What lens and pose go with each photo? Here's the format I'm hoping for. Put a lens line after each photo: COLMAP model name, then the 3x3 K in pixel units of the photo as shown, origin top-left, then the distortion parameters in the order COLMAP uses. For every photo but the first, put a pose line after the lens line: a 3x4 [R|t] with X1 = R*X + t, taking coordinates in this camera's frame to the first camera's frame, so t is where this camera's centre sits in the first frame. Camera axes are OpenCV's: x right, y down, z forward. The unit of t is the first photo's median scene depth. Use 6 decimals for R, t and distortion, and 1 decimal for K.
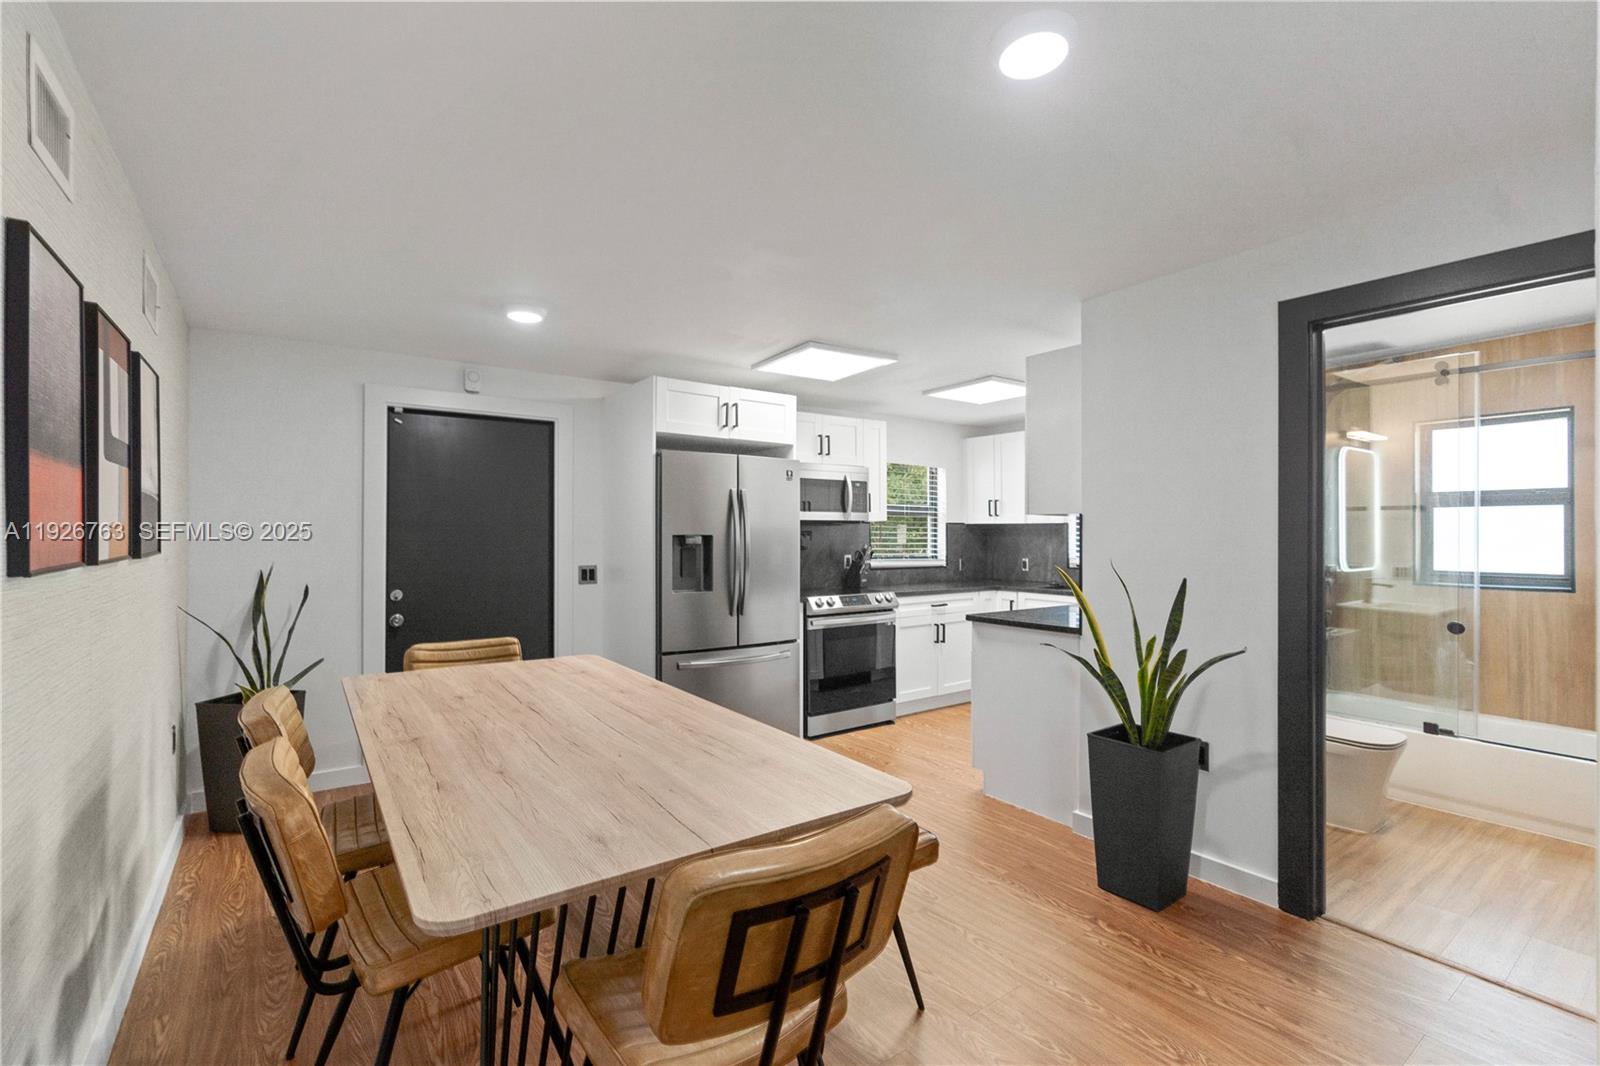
lens RADIAL K [[725.3, 0, 805.1], [0, 725.3, 528.9], [0, 0, 1]] dist [-0.004337, 0.002818]
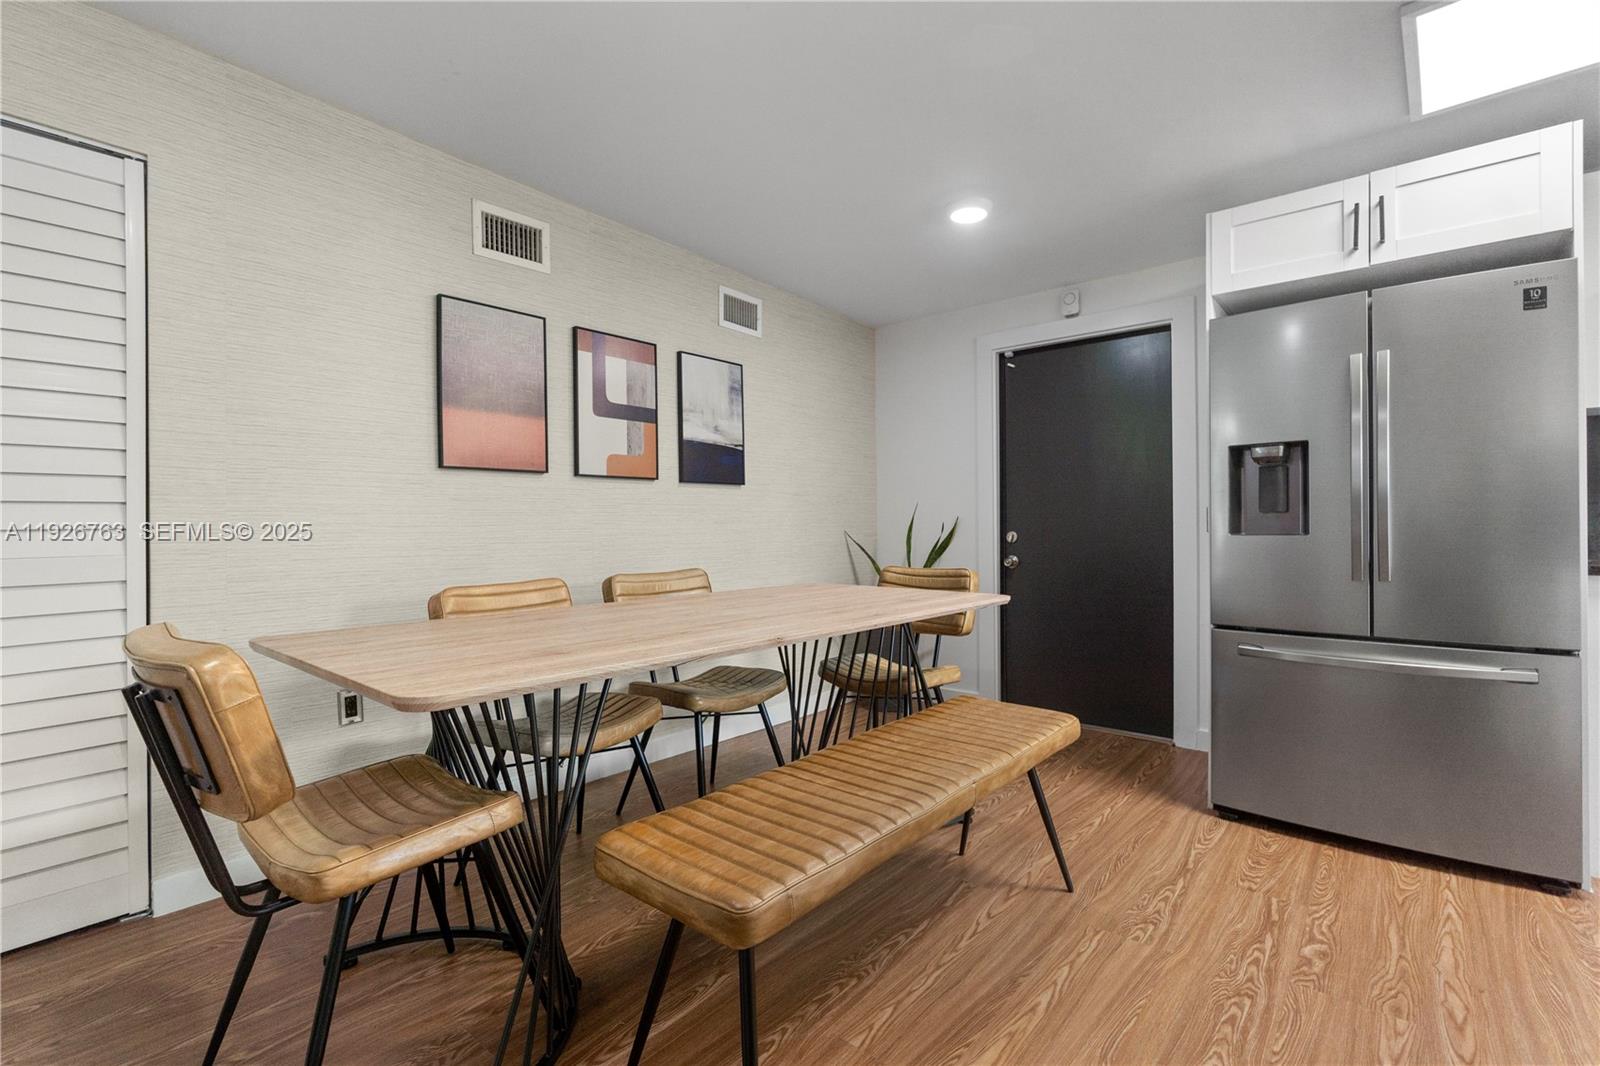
lens RADIAL K [[725.3, 0, 799.6], [0, 725.3, 529.3], [0, 0, 1]] dist [-0.004337, 0.002818]
pose [[0.230561, -0.004405, -0.973048, 0.272335], [0.013533, 0.999908, -0.001320, 0.059470], [0.972964, -0.012864, 0.230599, 0.361630]]
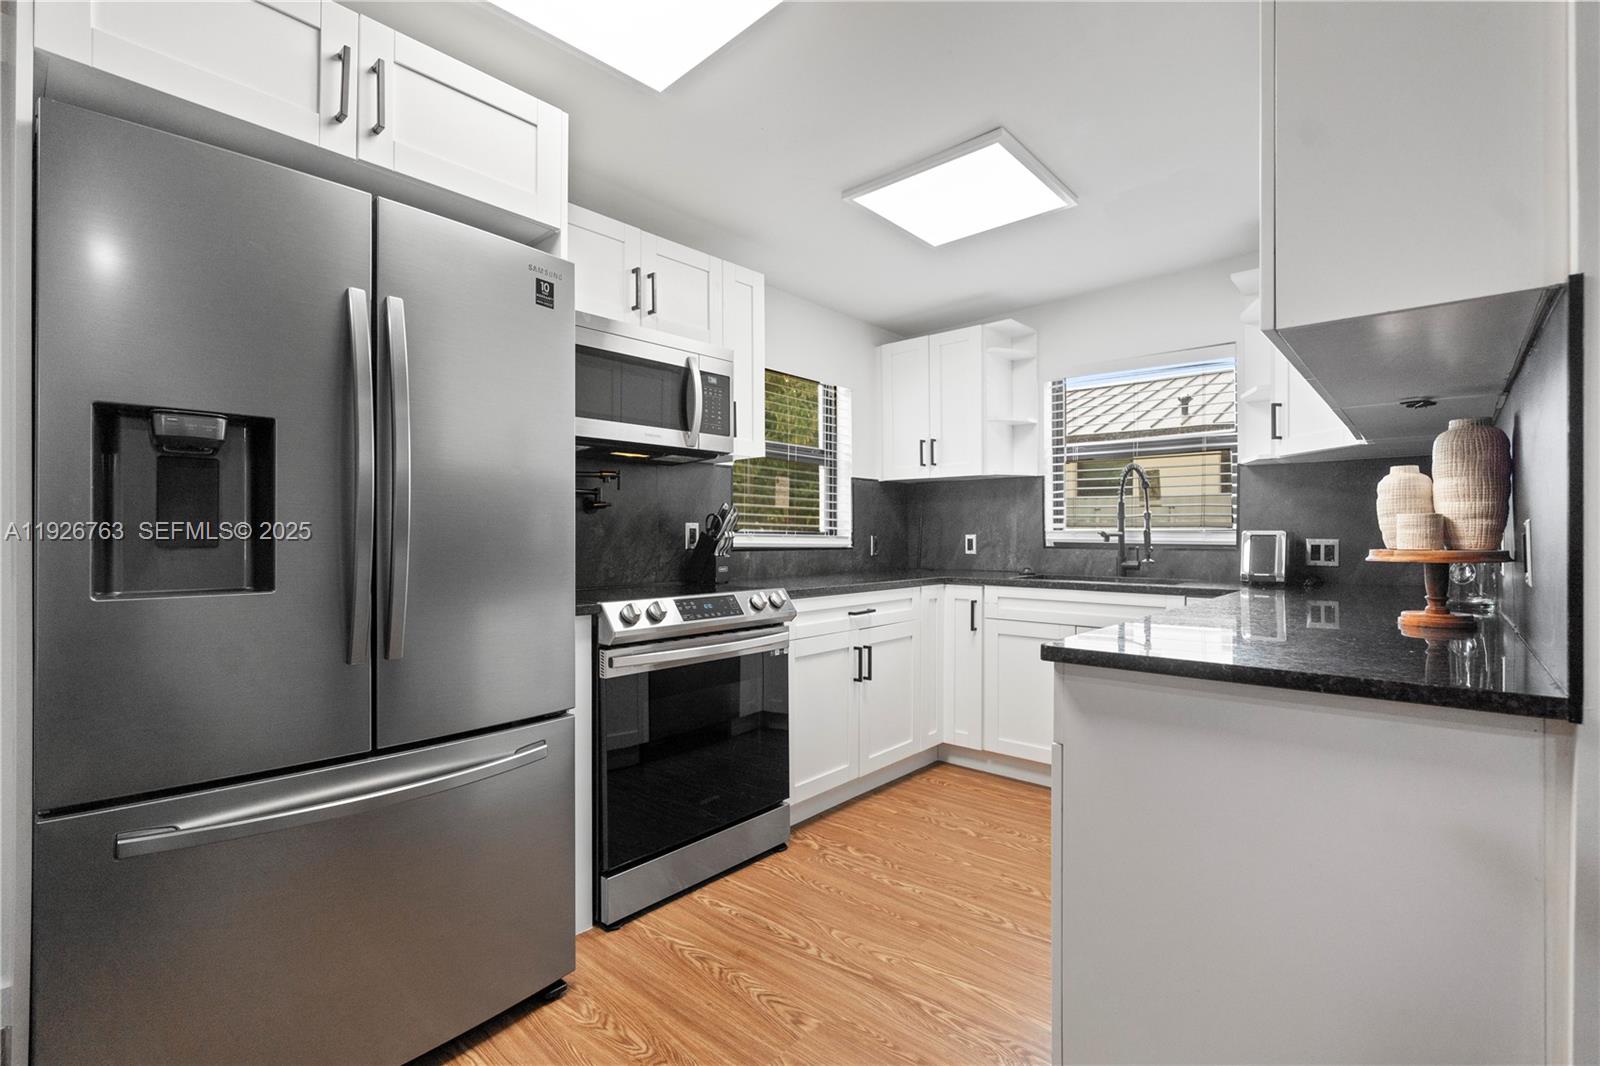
lens RADIAL K [[725.3, 0, 807.4], [0, 725.3, 534.8], [0, 0, 1]] dist [-0.004337, 0.002818]
pose [[0.975506, -0.001537, 0.219969, 0.025911], [0.000603, 0.999991, 0.004315, 0.046466], [-0.219974, -0.004077, 0.975497, 0.495513]]
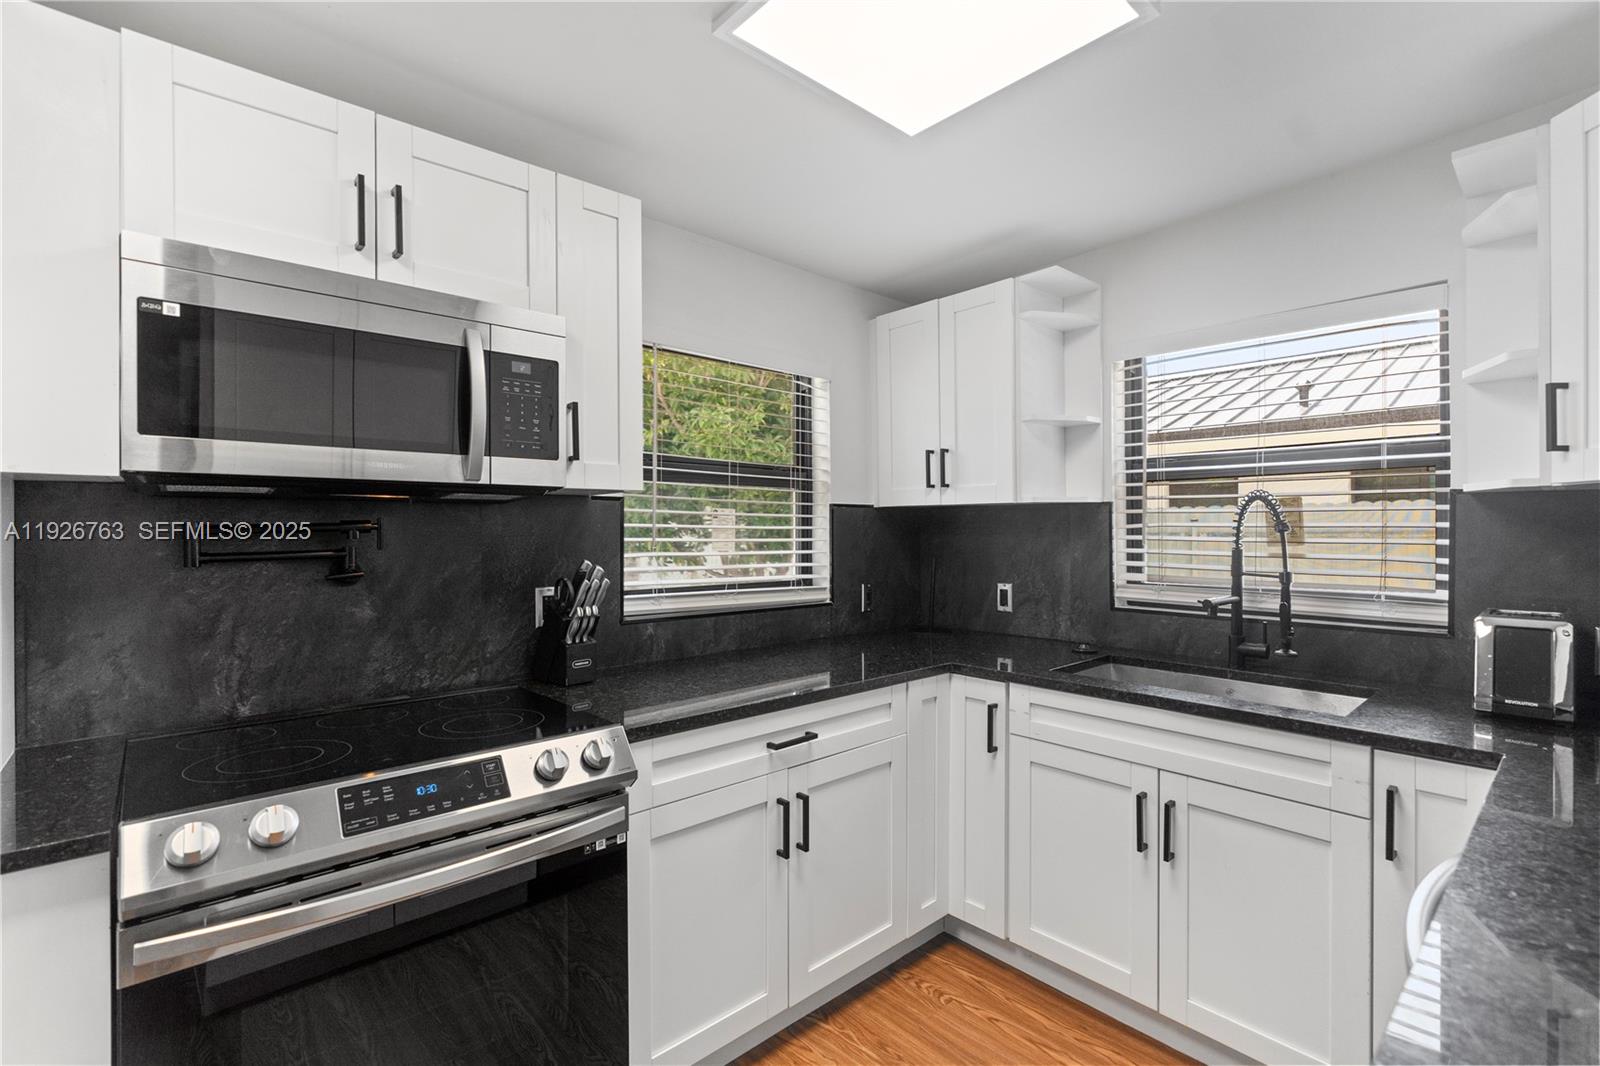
lens RADIAL K [[725.3, 0, 802.6], [0, 725.3, 533.2], [0, 0, 1]] dist [-0.004337, 0.002818]
pose [[0.994279, -0.003303, 0.106765, 0.160642], [0.002613, 0.999975, 0.006607, 0.007430], [-0.106784, -0.006290, 0.994262, 0.693731]]
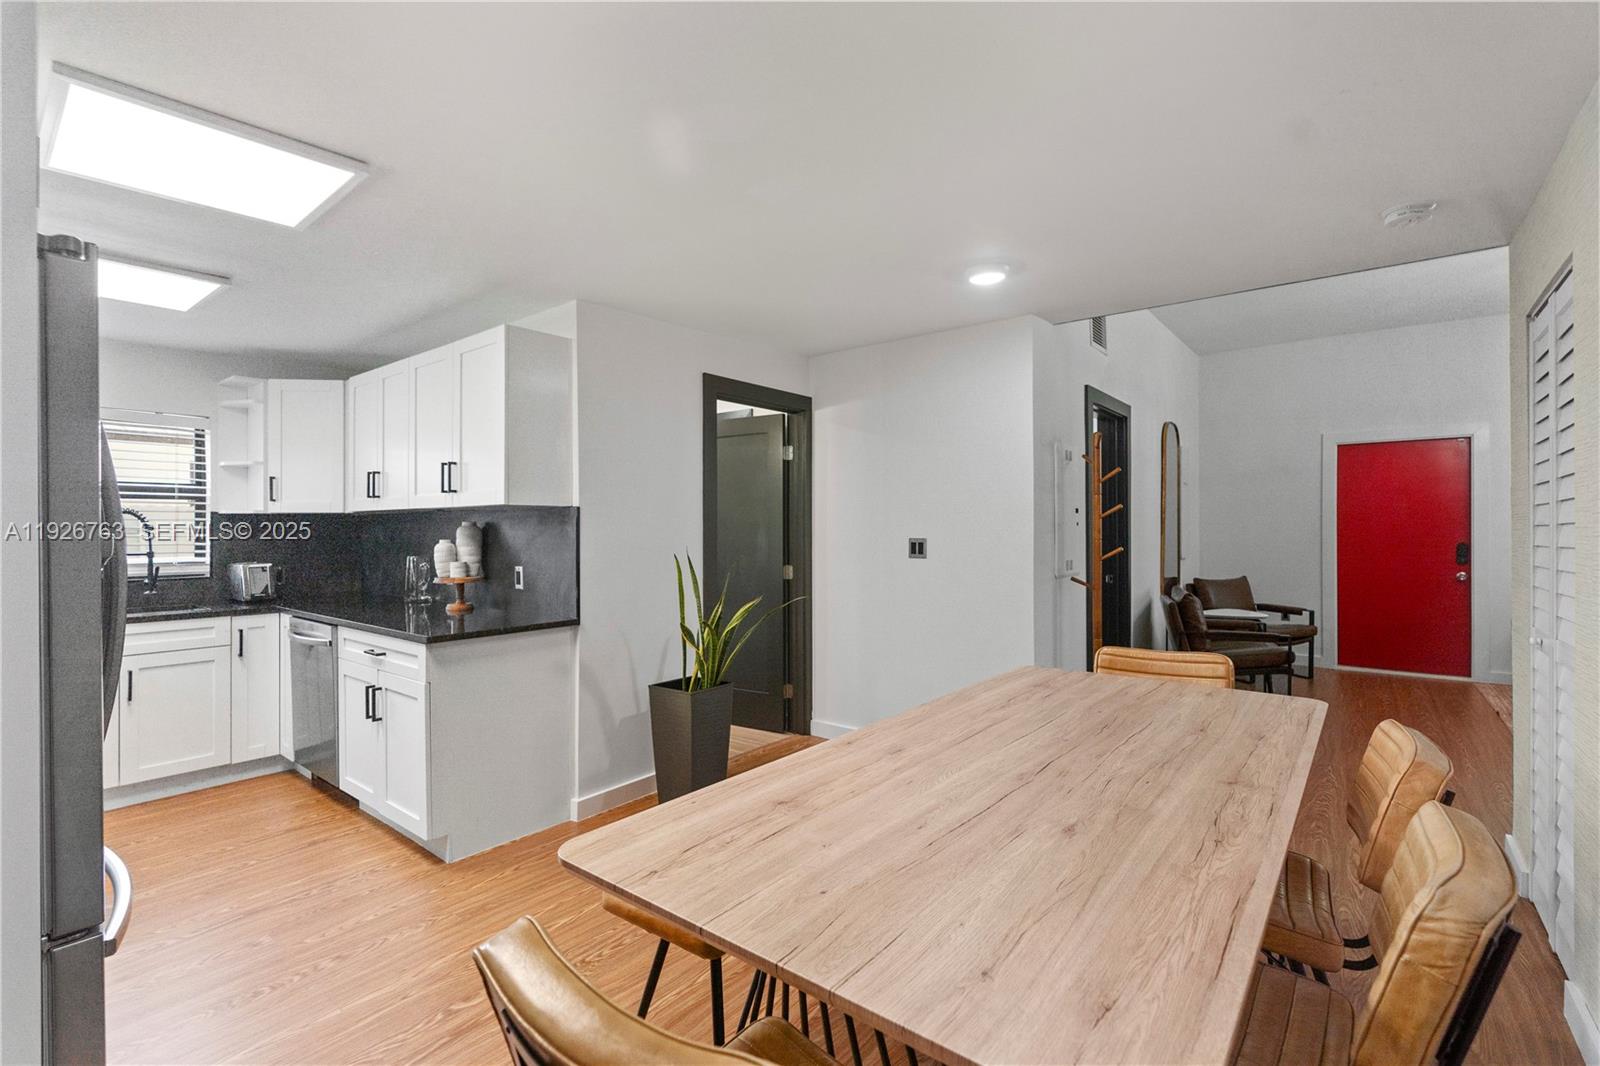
lens RADIAL K [[725.3, 0, 794.7], [0, 725.3, 524.5], [0, 0, 1]] dist [-0.004337, 0.002818]
pose [[-0.273476, 0.005768, 0.961862, -0.426553], [-0.002215, 0.999976, -0.006626, 0.006791], [-0.961876, -0.003943, -0.273457, 0.612732]]
